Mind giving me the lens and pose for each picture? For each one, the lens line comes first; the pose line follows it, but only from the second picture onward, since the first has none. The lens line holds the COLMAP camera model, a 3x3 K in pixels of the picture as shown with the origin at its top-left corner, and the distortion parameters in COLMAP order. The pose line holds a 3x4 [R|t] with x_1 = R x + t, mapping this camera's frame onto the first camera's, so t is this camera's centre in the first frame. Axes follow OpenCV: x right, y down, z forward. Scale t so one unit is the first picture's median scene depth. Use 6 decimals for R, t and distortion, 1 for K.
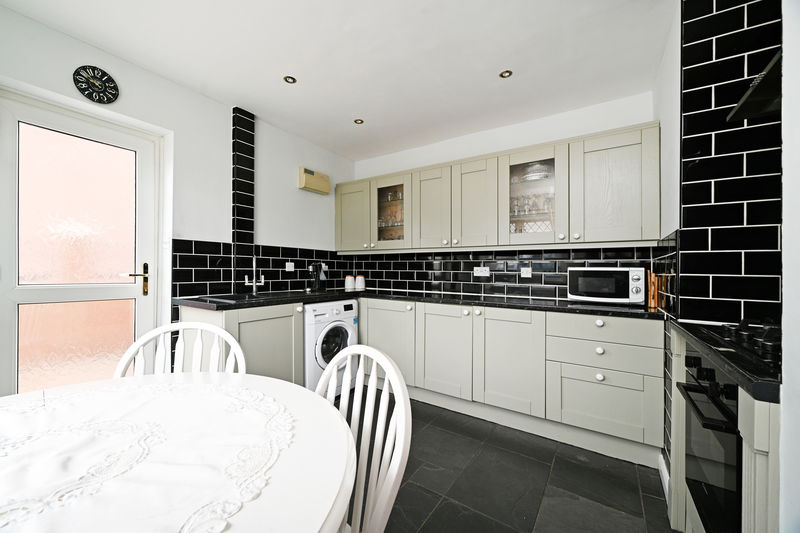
lens RADIAL K [[297.8, 0, 400.0], [0, 297.8, 266.5], [0, 0, 1]] dist [0.001674, 0.000063]
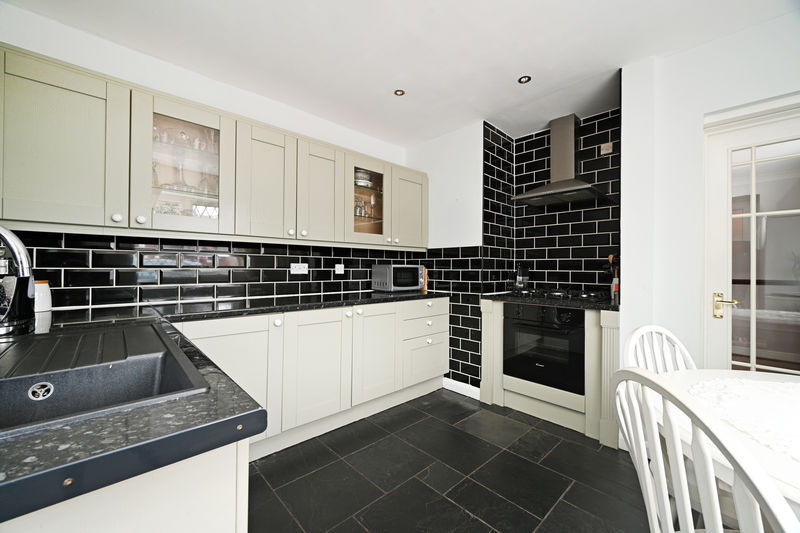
lens RADIAL K [[318.0, 0, 398.6], [0, 318.0, 259.3], [0, 0, 1]] dist [0.045986, 0.000009]
pose [[0.273100, 0.013153, 0.961896, -0.696938], [-0.013890, 0.999856, -0.009729, -0.007189], [-0.961885, -0.010704, 0.273243, 0.580733]]
